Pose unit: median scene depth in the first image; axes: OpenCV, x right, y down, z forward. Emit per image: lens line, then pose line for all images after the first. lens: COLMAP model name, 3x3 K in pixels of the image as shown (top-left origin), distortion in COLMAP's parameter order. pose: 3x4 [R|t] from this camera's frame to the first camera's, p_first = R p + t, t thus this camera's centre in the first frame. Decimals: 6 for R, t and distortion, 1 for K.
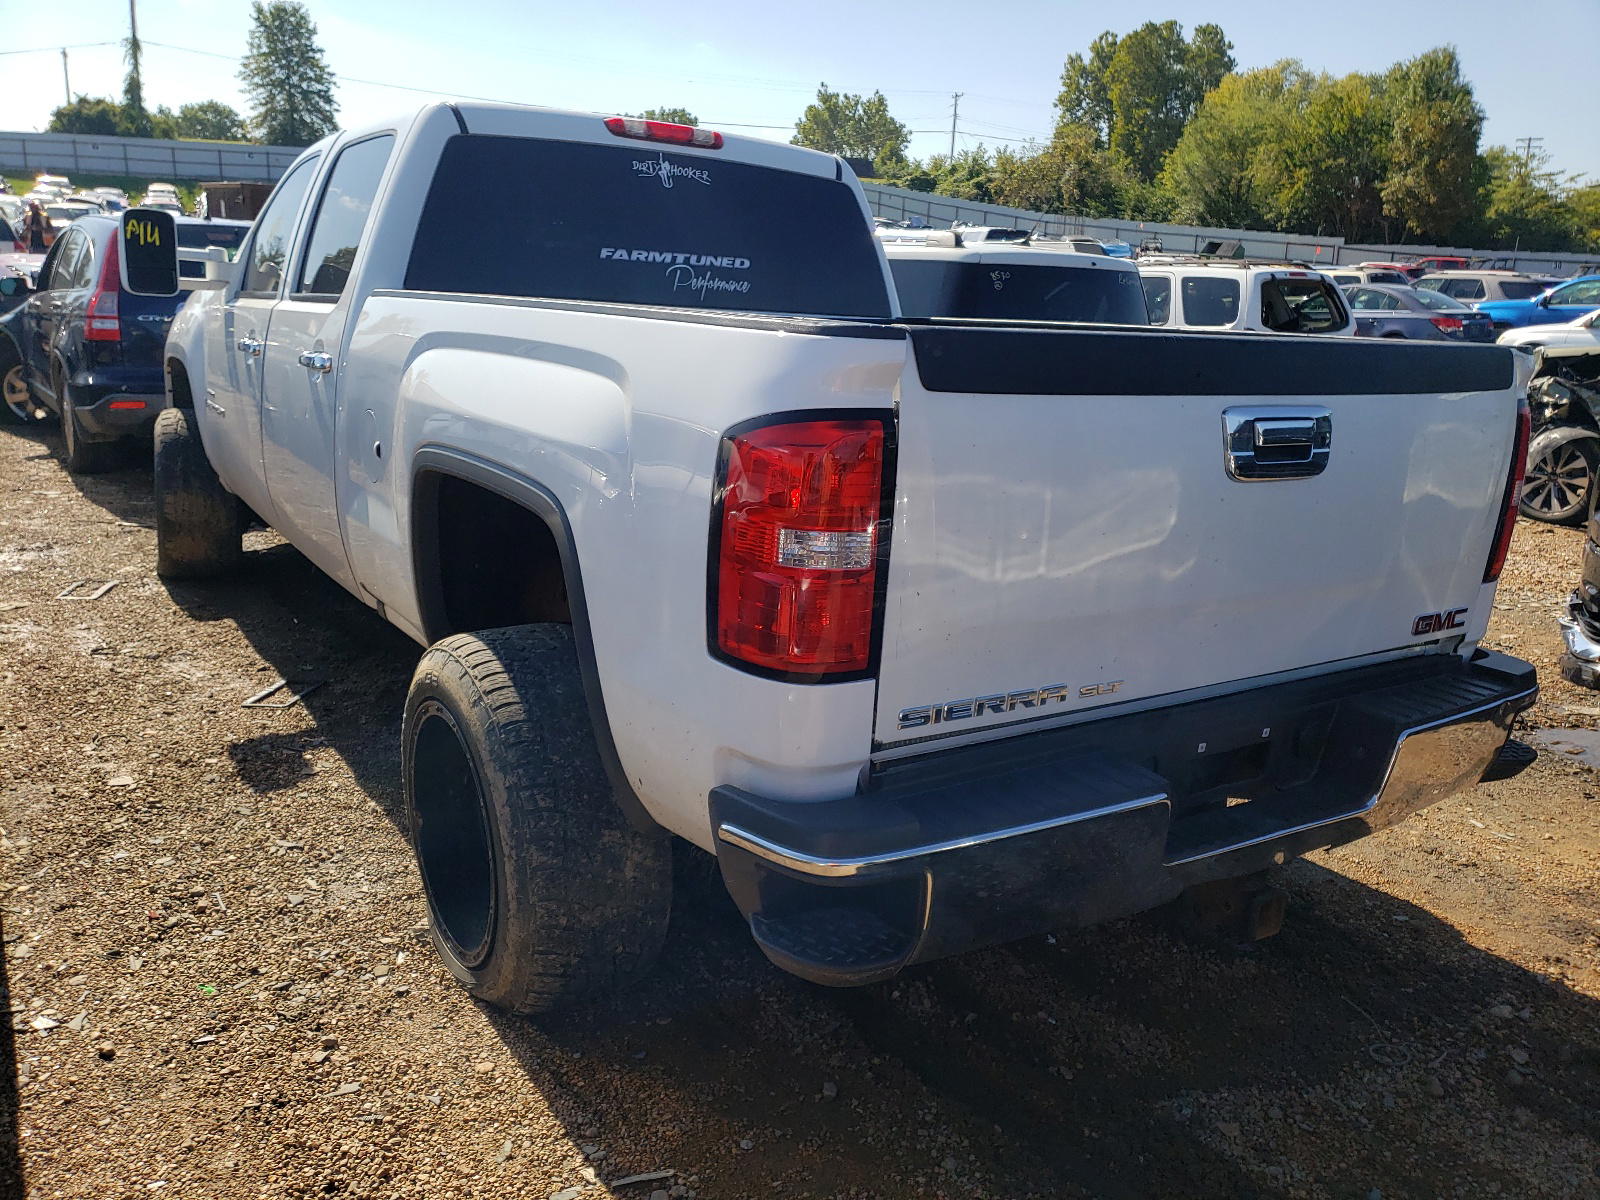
lens RADIAL K [[1267.0, 0, 800.0], [0, 1267.0, 600.0], [0, 0, 1]] dist [-0.109172, -0.001081]
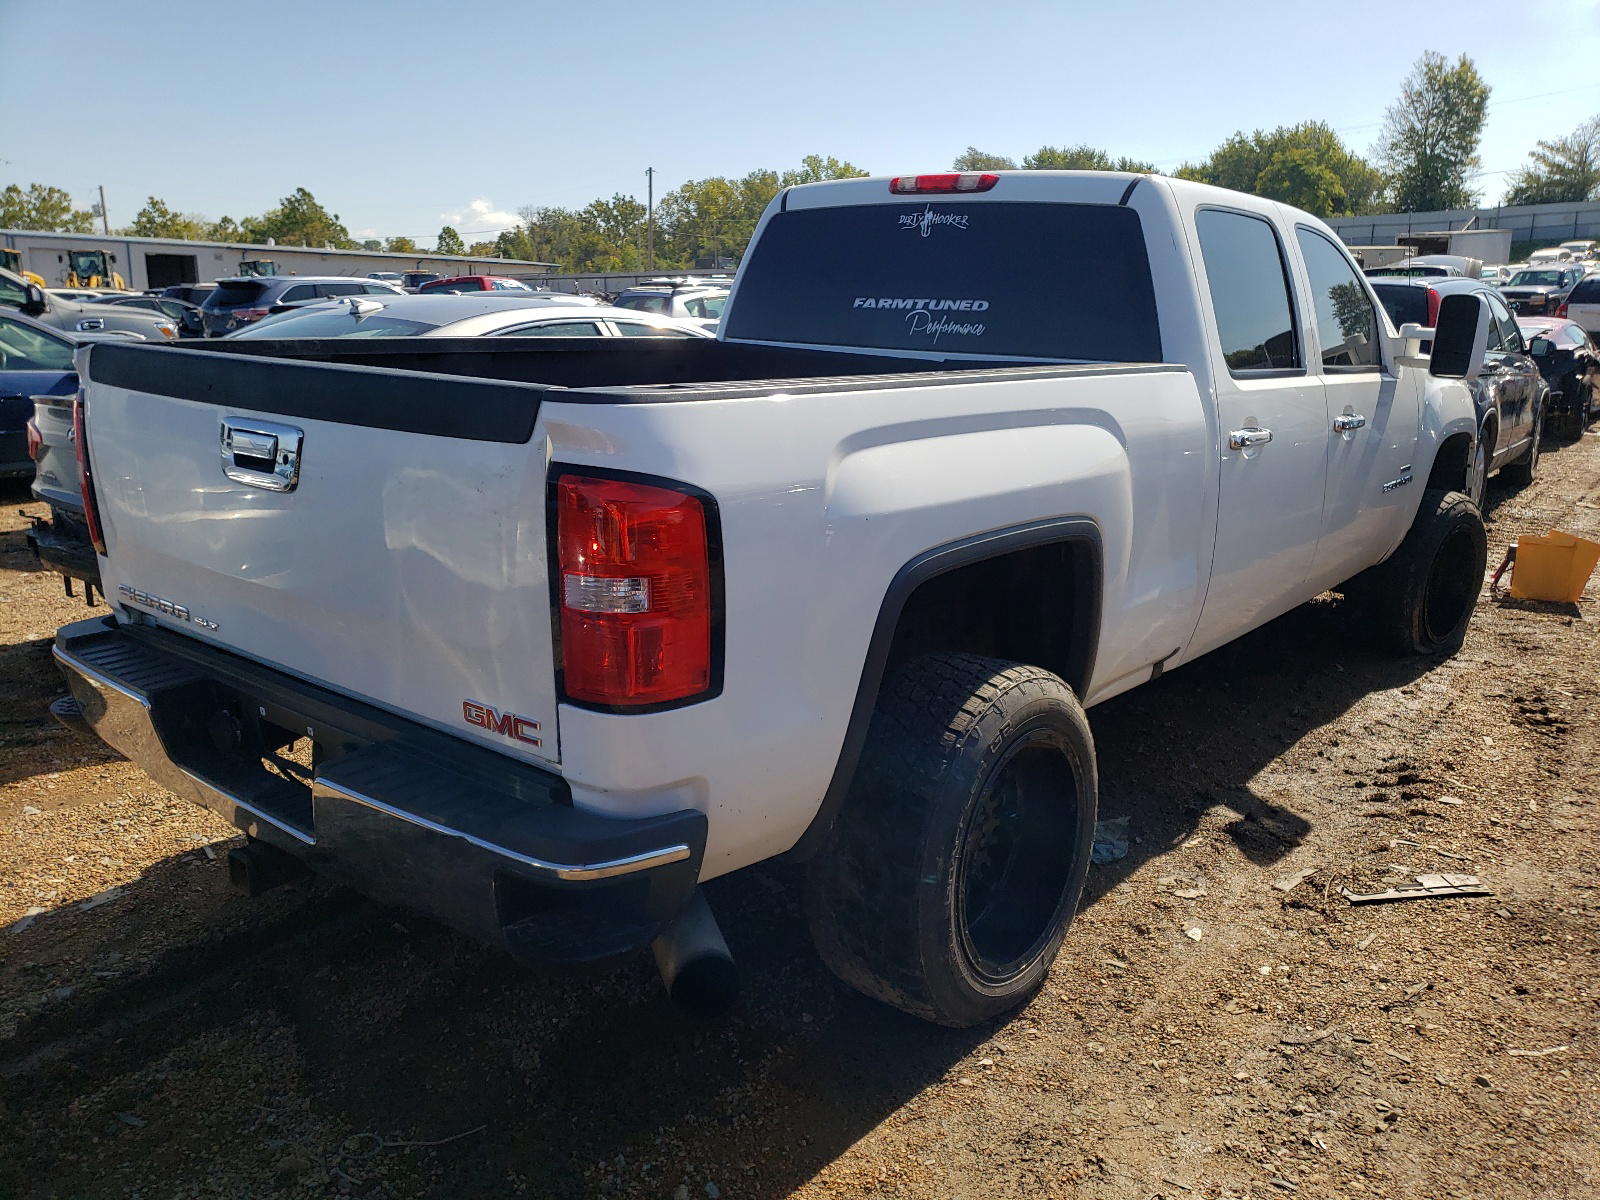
lens RADIAL K [[1267.0, 0, 800.0], [0, 1267.0, 600.0], [0, 0, 1]] dist [-0.109172, -0.001081]
pose [[0.323465, 0.170810, -0.930695, 0.888779], [-0.208849, 0.972203, 0.105843, -0.124812], [0.922904, 0.160138, 0.350148, 0.589040]]
